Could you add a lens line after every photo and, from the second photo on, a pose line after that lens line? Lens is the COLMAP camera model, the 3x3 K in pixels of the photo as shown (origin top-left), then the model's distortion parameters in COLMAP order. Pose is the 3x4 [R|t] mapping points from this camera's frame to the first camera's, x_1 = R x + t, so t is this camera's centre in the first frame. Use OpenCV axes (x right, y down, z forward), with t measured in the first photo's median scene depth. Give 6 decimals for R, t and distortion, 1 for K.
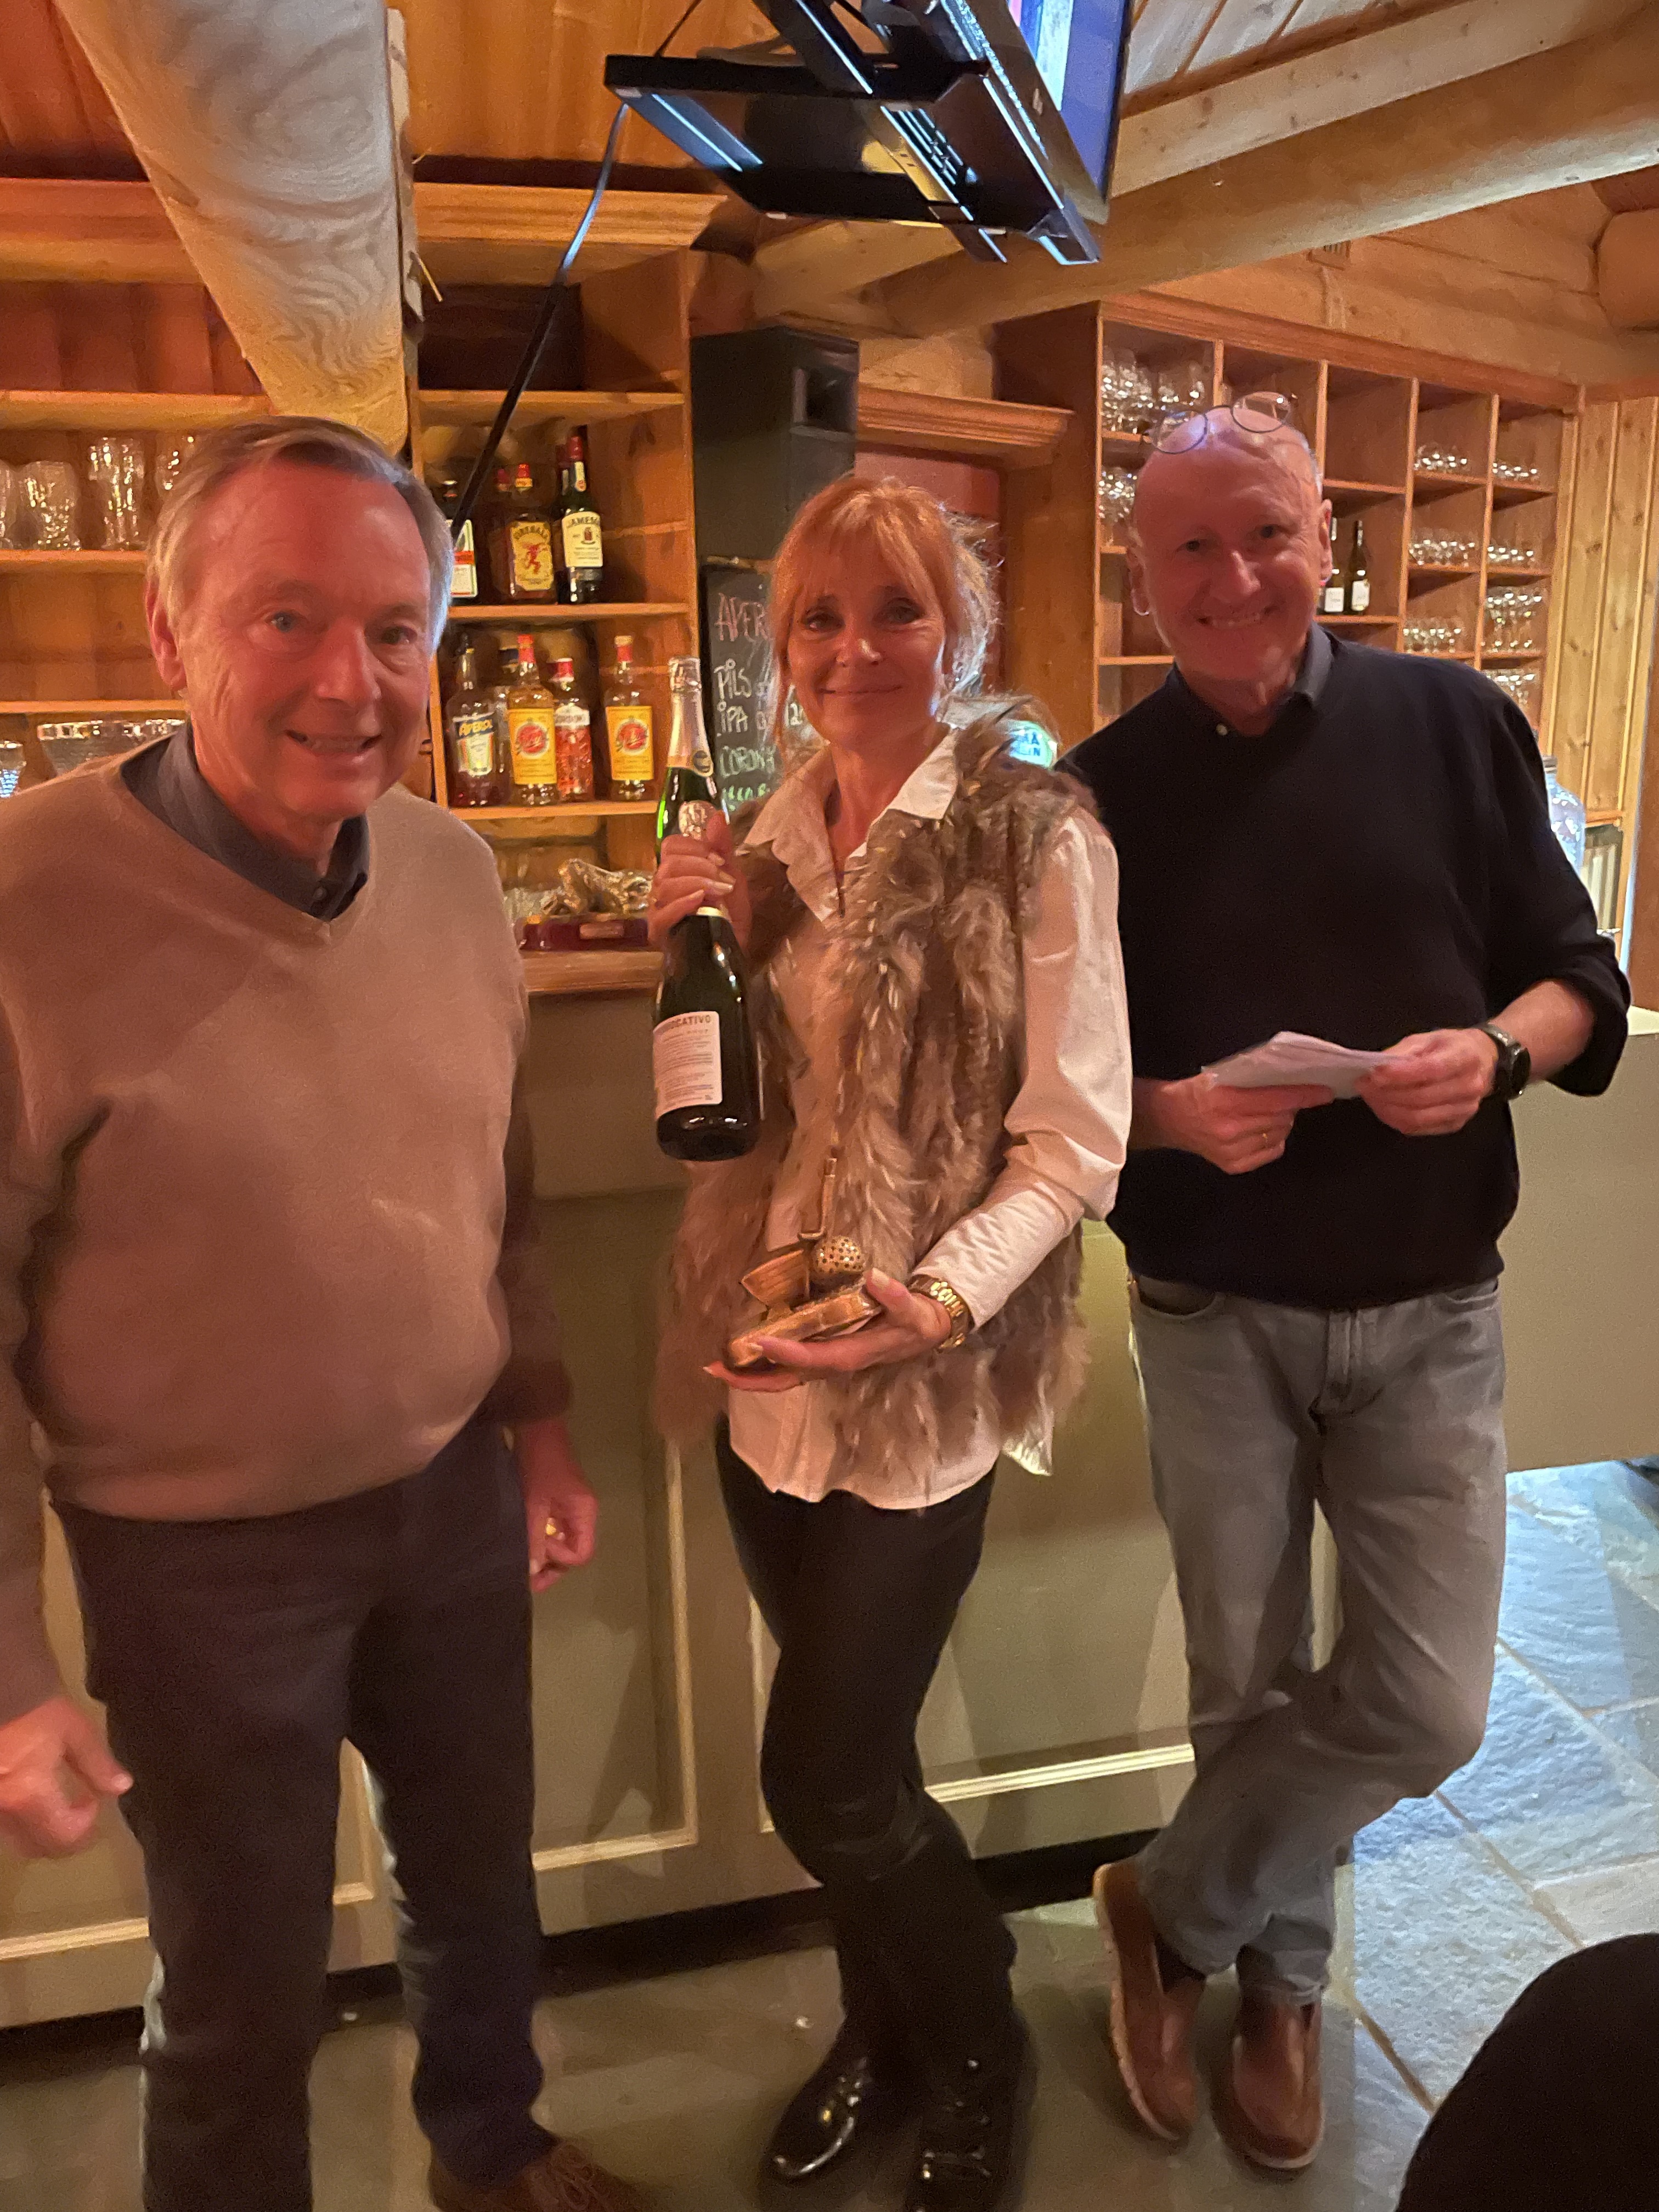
lens RADIAL K [[1672.5, 0, 825.5], [0, 1672.5, 1088.0], [0, 0, 1]] dist [0.110684, -0.139210]
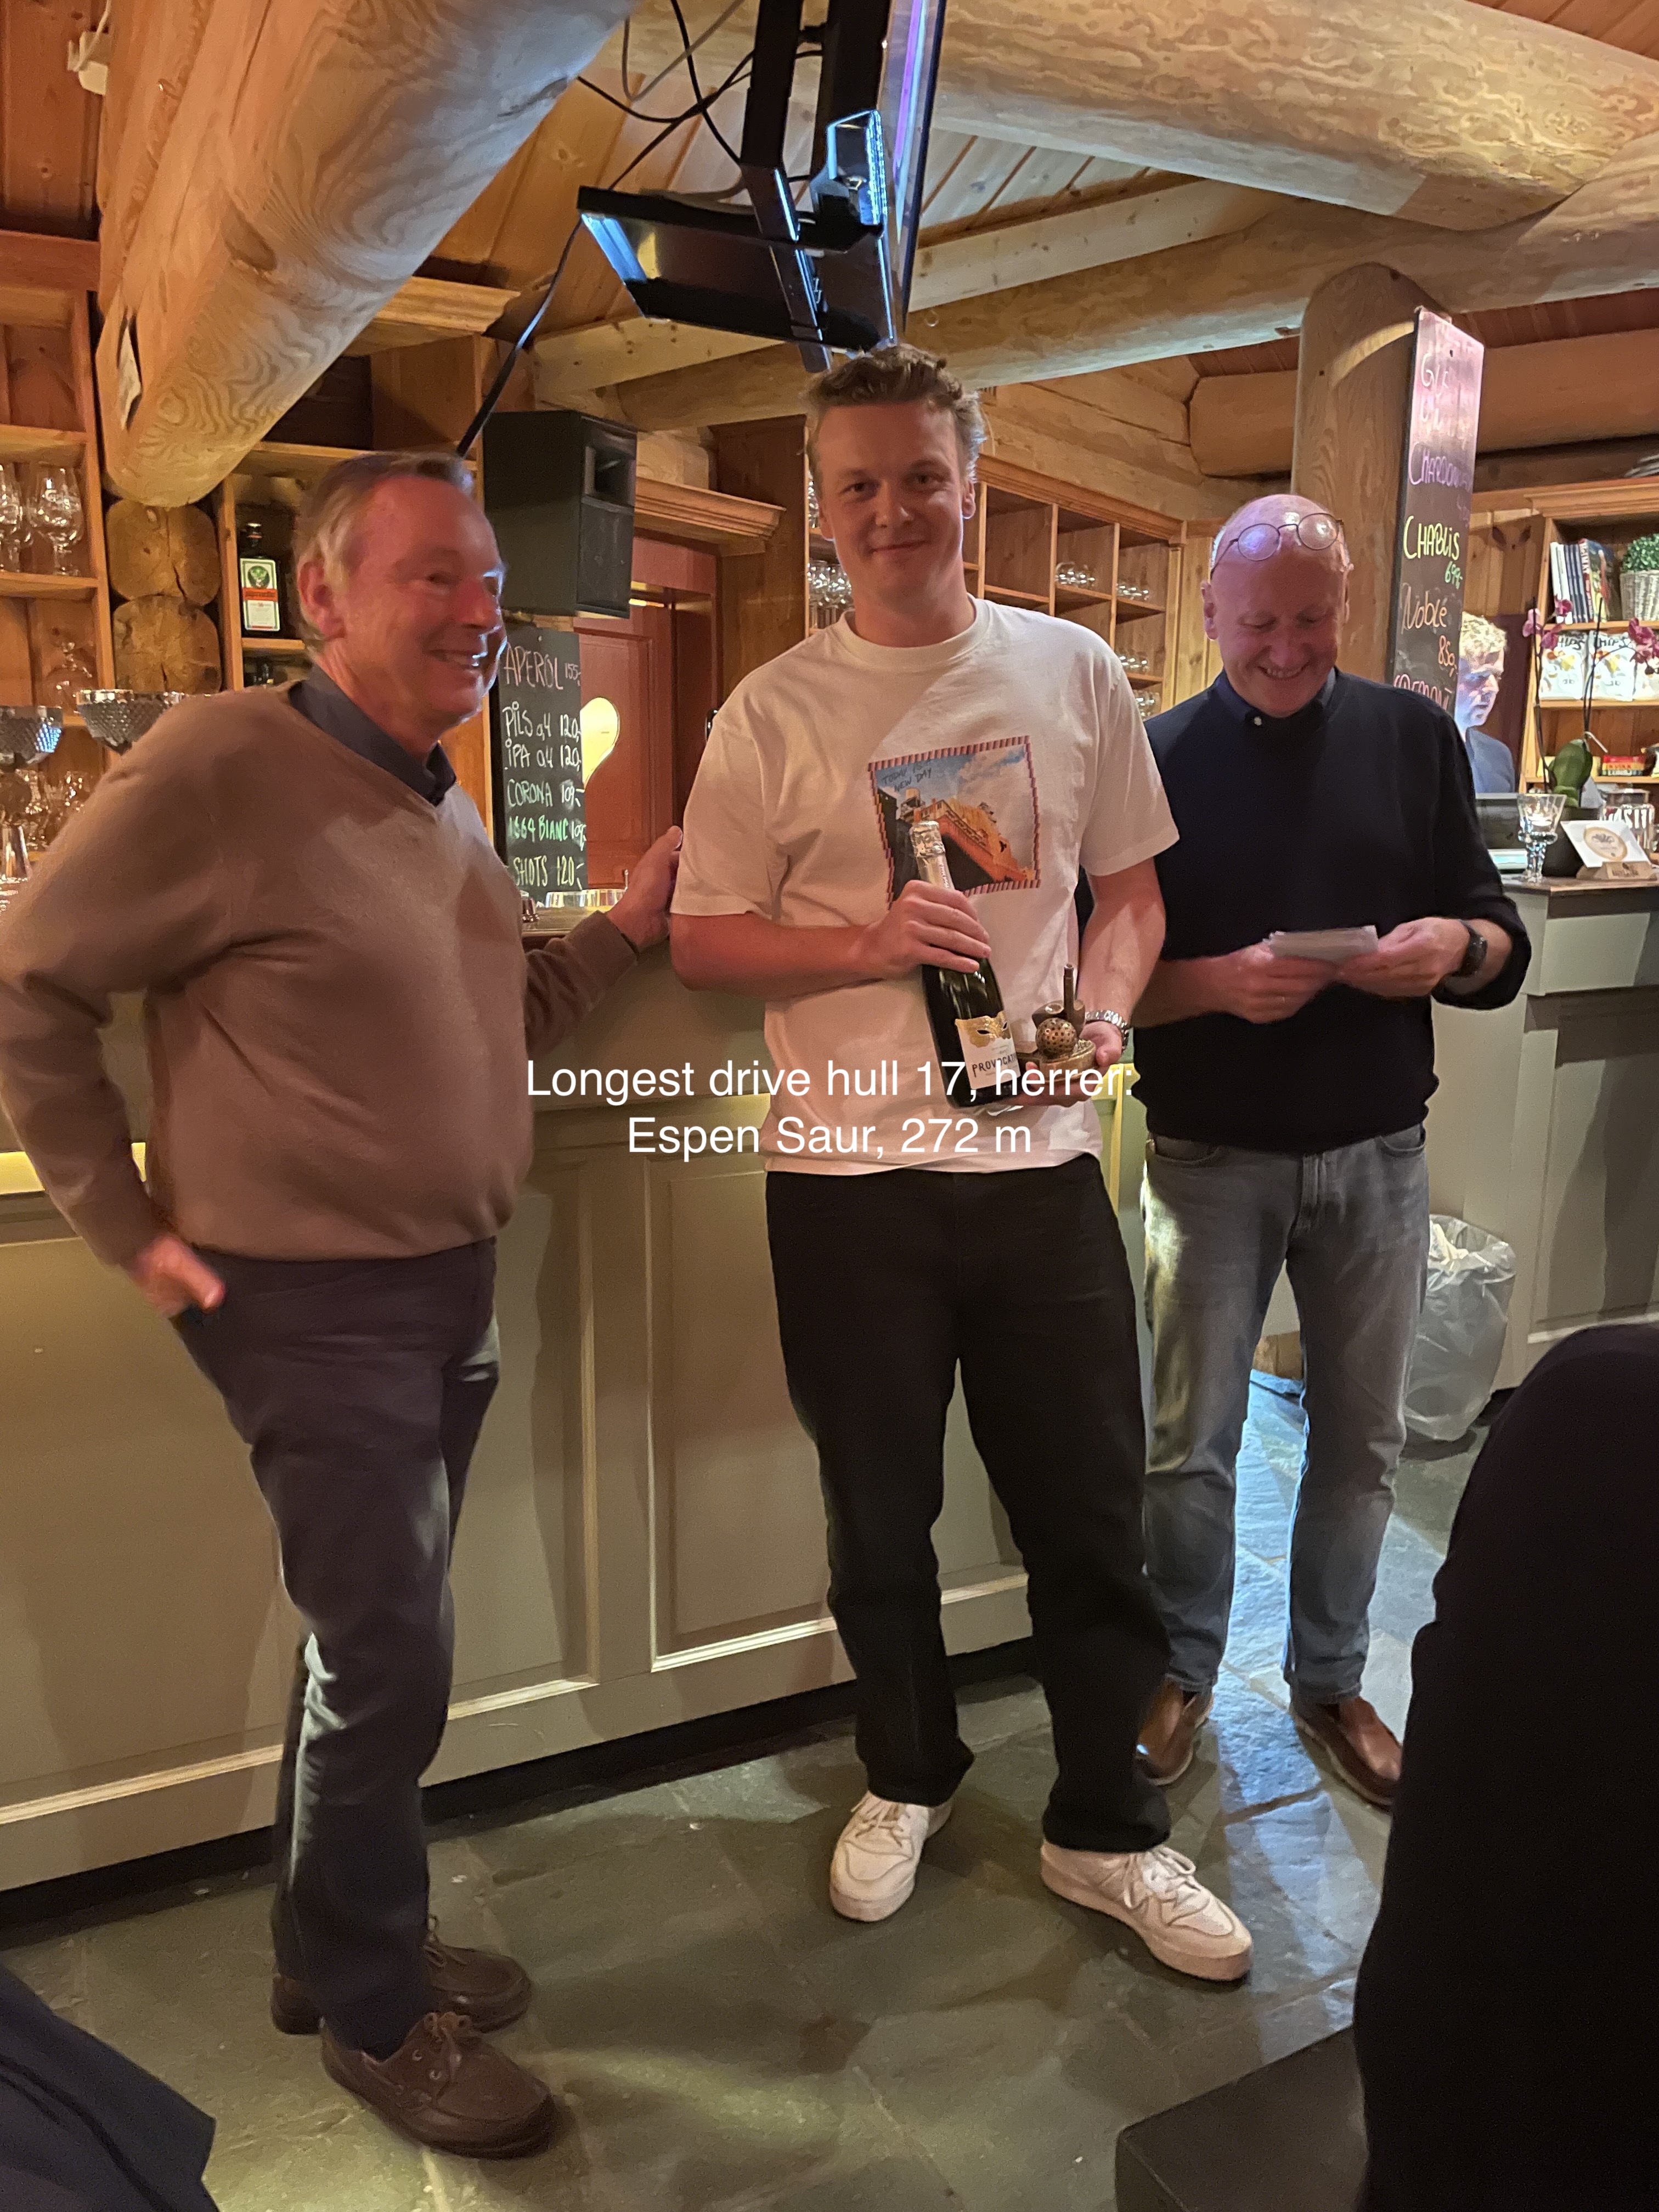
lens RADIAL K [[1682.9, 0, 829.5], [0, 1682.9, 1106.0], [0, 0, 1]] dist [0.118747, -0.142063]
pose [[0.973919, -0.010158, 0.226667, -0.111326], [0.020626, 0.998825, -0.043865, 0.063398], [-0.225955, 0.047396, 0.972984, -0.116880]]
